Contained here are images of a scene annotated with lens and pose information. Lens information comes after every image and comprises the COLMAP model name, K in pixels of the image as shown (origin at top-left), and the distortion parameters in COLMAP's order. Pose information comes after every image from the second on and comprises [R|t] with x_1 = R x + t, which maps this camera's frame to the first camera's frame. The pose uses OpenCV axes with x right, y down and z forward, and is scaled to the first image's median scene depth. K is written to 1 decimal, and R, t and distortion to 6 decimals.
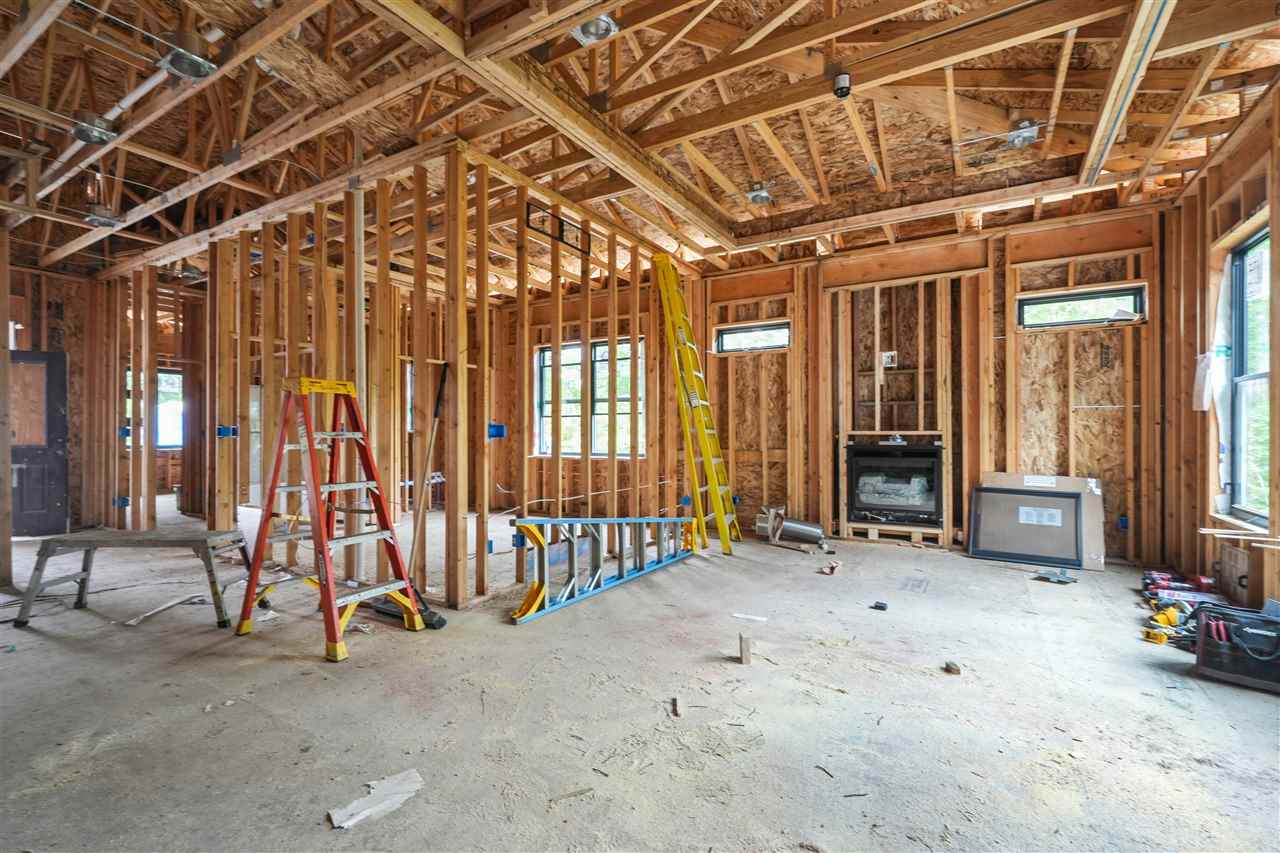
lens RADIAL K [[579.2, 0, 639.3], [0, 579.2, 433.9], [0, 0, 1]] dist [-0.003324, 0.001285]
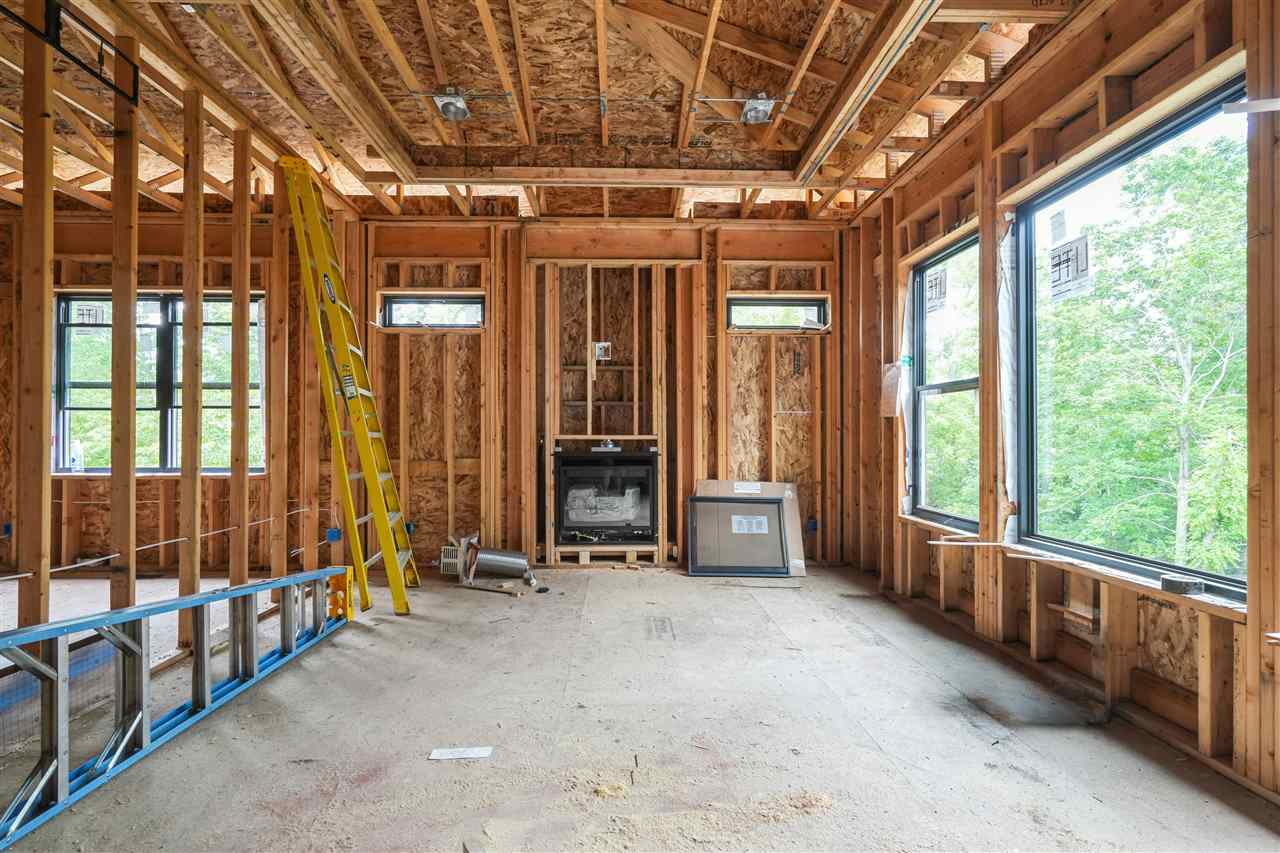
lens RADIAL K [[579.2, 0, 639.3], [0, 579.2, 433.9], [0, 0, 1]] dist [-0.003324, 0.001285]
pose [[0.841443, 0.006088, 0.540312, 0.016410], [-0.002037, 0.999965, -0.008094, -0.000006], [-0.540342, 0.005710, 0.841426, 0.264148]]
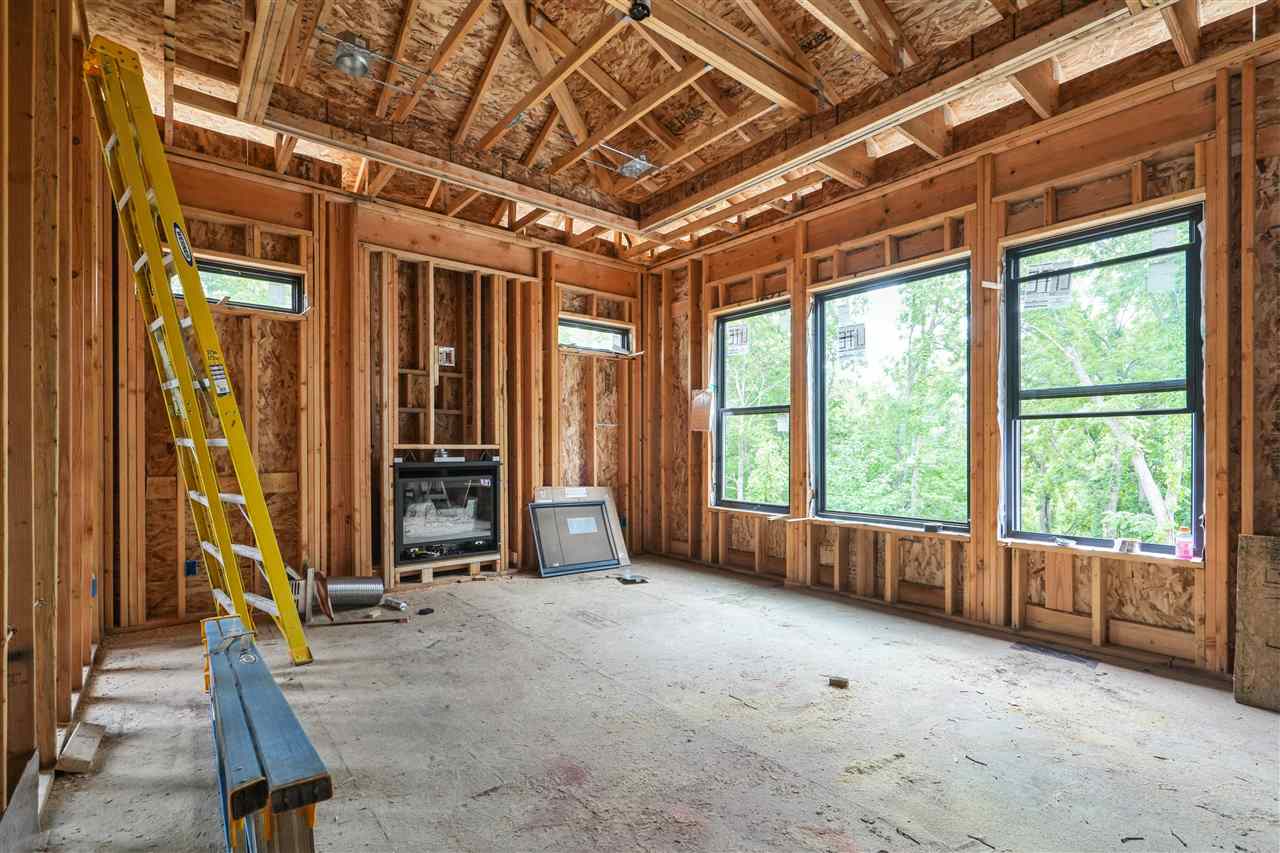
lens RADIAL K [[583.3, 0, 646.1], [0, 583.3, 447.5], [0, 0, 1]] dist [-0.002804, 0.000354]
pose [[0.334882, 0.001451, 0.942259, -0.259098], [-0.001334, 0.999999, -0.001066, -0.000422], [-0.942259, -0.000900, 0.334884, 0.482981]]
